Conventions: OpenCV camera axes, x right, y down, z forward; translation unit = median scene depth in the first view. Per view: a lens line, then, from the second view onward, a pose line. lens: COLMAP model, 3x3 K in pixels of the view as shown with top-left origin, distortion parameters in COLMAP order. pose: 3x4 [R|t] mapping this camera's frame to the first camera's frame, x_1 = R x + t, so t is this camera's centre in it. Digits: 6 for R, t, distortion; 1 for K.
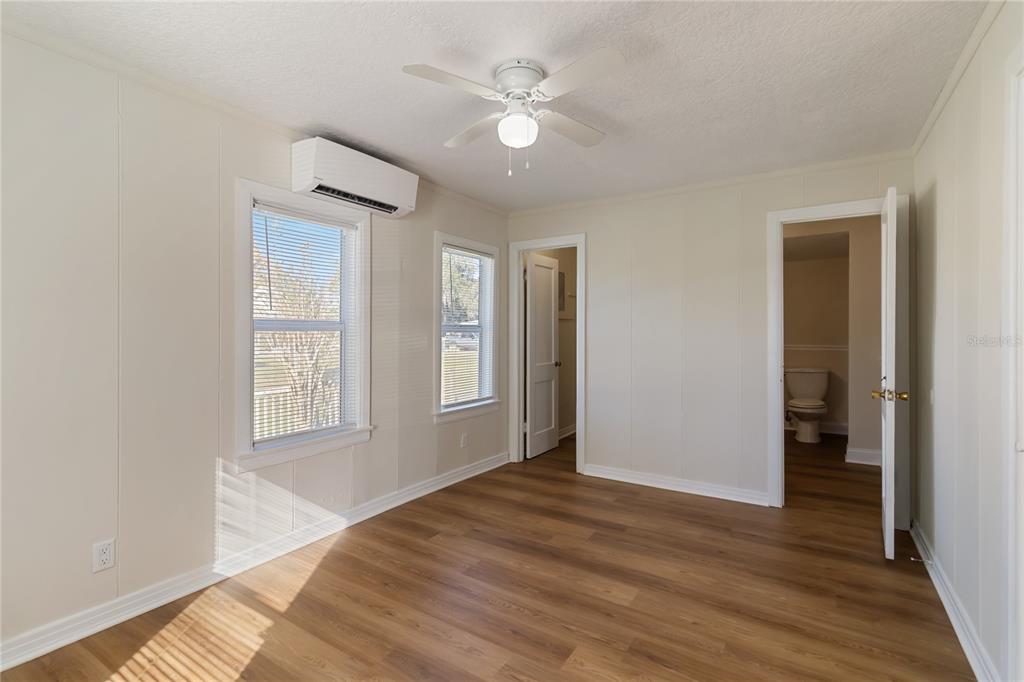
lens RADIAL K [[473.7, 0, 510.7], [0, 473.7, 331.5], [0, 0, 1]] dist [0.001724, 0.000214]
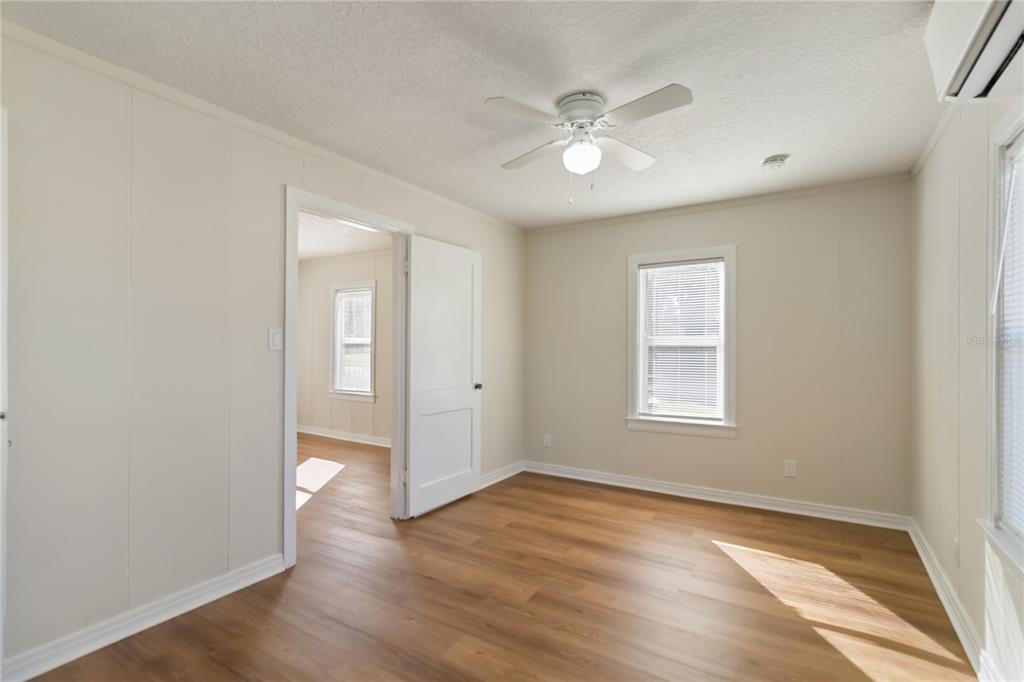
lens RADIAL K [[473.7, 0, 510.7], [0, 473.7, 331.5], [0, 0, 1]] dist [0.001724, 0.000214]
pose [[-0.999946, -0.009618, -0.003991, 0.141273], [-0.009532, 0.999729, -0.021242, -0.005820], [0.004194, -0.021203, -0.999766, 1.660587]]
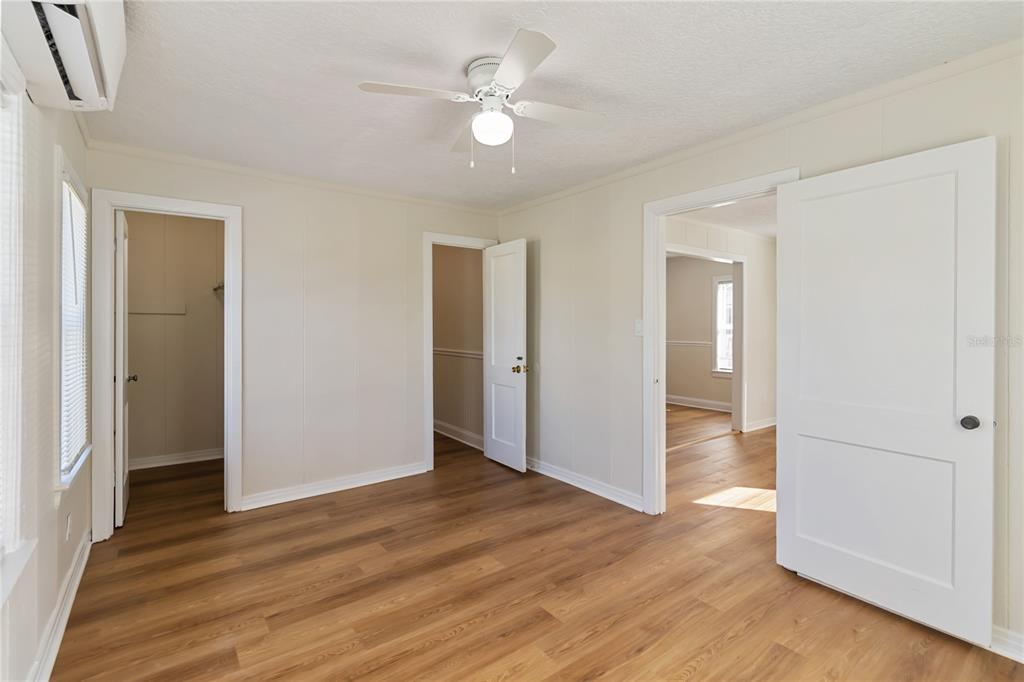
lens RADIAL K [[473.7, 0, 510.7], [0, 473.7, 331.5], [0, 0, 1]] dist [0.001724, 0.000214]
pose [[0.347492, -0.012147, 0.937604, -0.704823], [0.003120, 0.999926, 0.011798, -0.010686], [-0.937678, -0.001174, 0.347504, 0.496454]]
